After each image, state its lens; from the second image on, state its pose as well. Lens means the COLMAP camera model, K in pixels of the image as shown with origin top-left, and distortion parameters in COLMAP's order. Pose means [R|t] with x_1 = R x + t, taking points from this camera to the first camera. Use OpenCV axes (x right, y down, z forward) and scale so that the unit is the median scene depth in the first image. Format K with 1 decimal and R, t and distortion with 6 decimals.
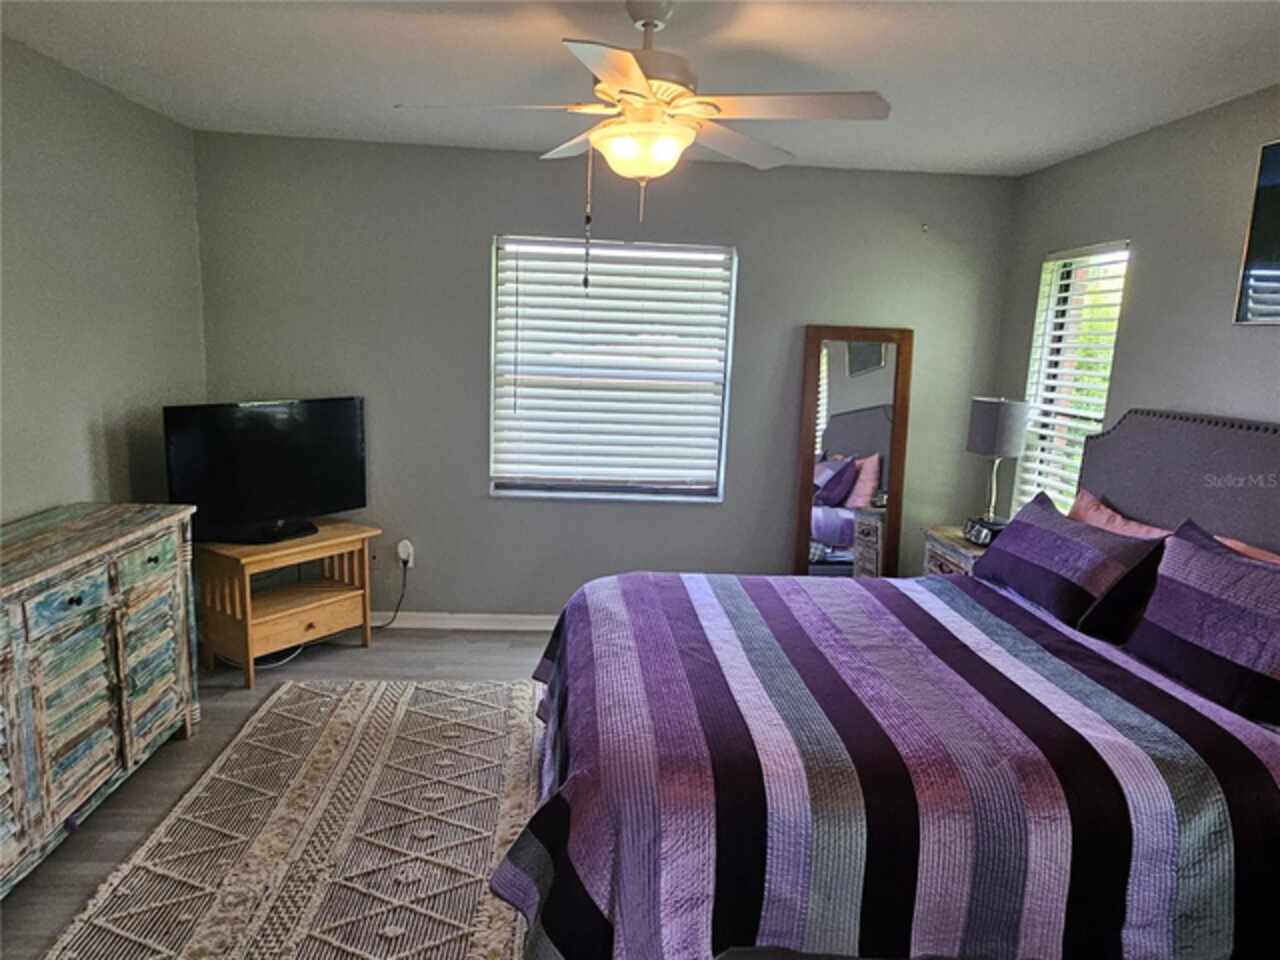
lens RADIAL K [[808.5, 0, 637.4], [0, 808.5, 484.1], [0, 0, 1]] dist [-0.007297, -0.001475]
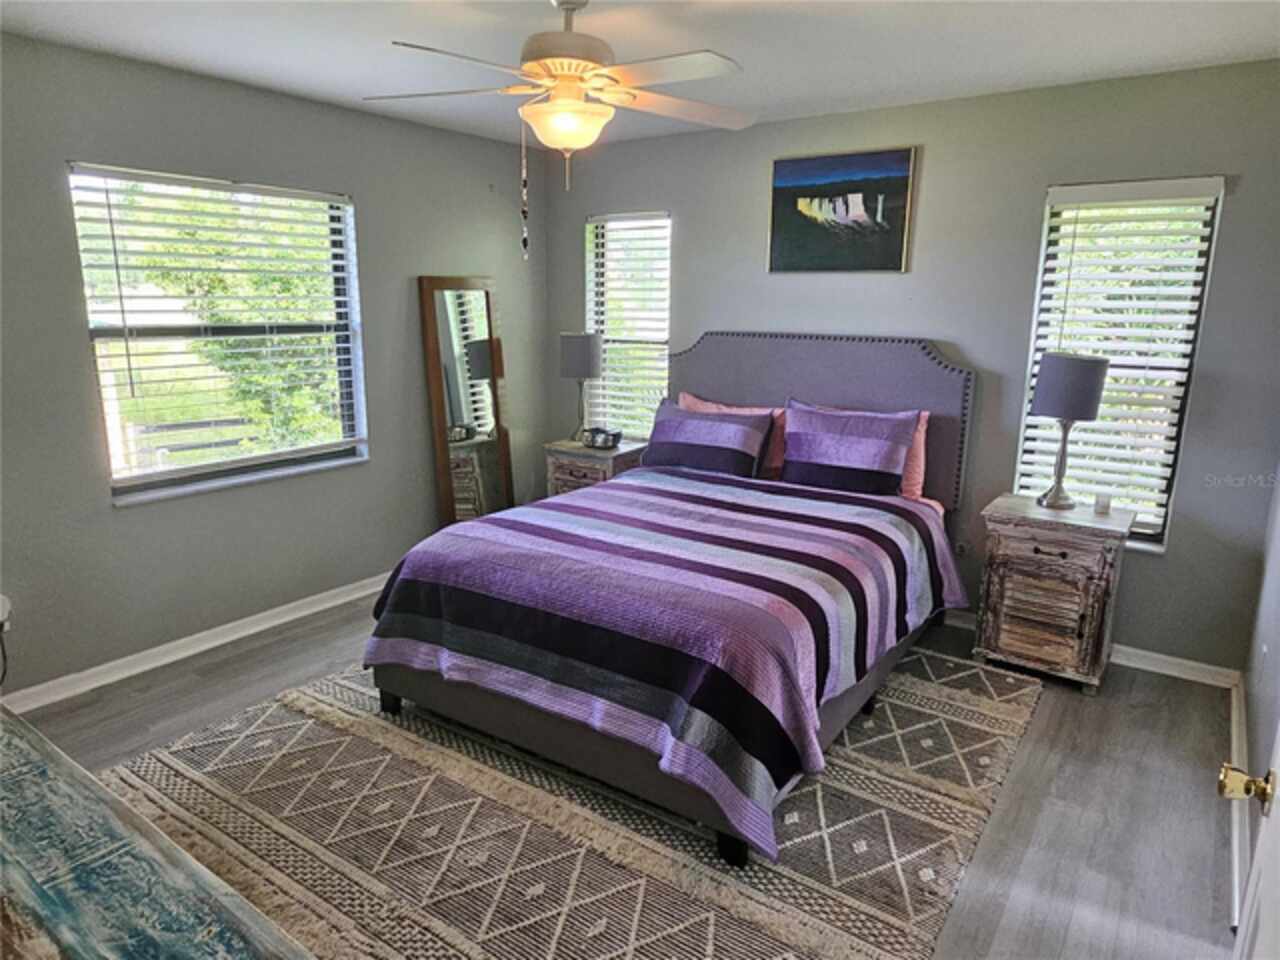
lens RADIAL K [[808.5, 0, 638.7], [0, 808.5, 475.7], [0, 0, 1]] dist [-0.007297, -0.001475]
pose [[0.627318, -0.202527, 0.751968, -0.573429], [0.159408, 0.978541, 0.130566, -0.045667], [-0.762274, 0.037963, 0.646140, 0.148294]]
